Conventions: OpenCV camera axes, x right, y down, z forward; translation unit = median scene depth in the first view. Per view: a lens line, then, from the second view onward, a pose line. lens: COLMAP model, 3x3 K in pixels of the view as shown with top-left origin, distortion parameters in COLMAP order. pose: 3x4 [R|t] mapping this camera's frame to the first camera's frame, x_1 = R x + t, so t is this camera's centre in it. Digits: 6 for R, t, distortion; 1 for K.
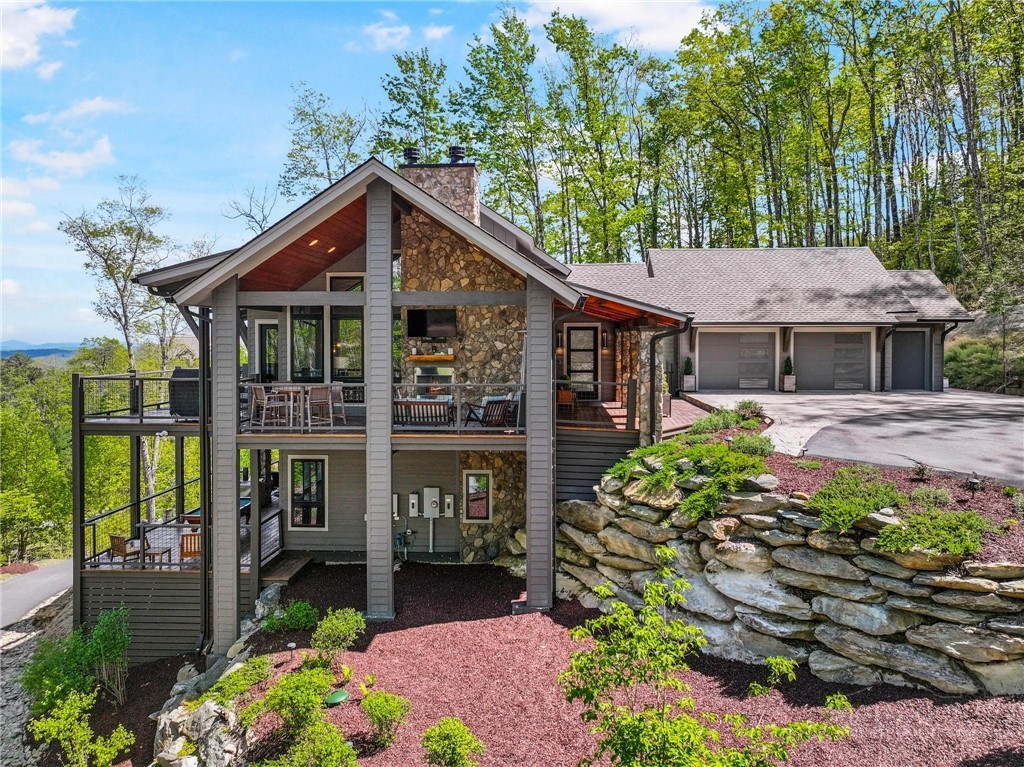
lens RADIAL K [[725.9, 0, 513.3], [0, 725.9, 378.4], [0, 0, 1]] dist [-0.025255, 0.000641]
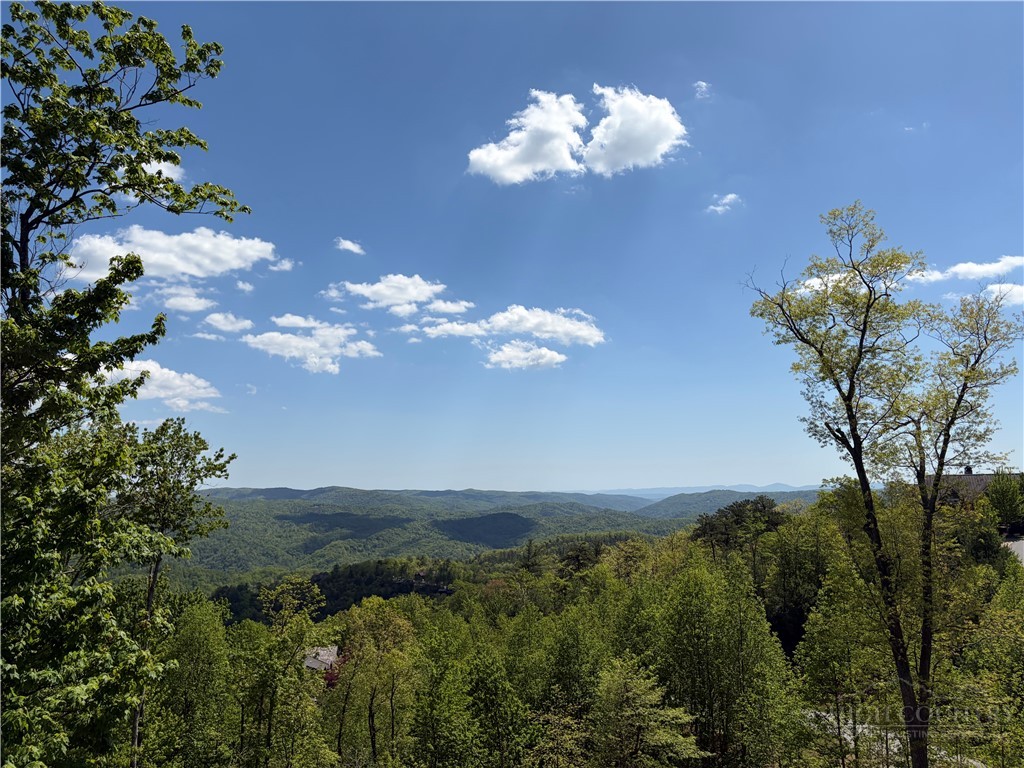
lens RADIAL K [[761.8, 0, 513.3], [0, 761.8, 387.9], [0, 0, 1]] dist [-0.046826, 0.000963]
pose [[0.600044, -0.126114, -0.789964, -0.208932], [-0.012030, 0.985961, -0.166541, -0.019358], [0.799877, 0.109435, 0.590103, 0.398640]]
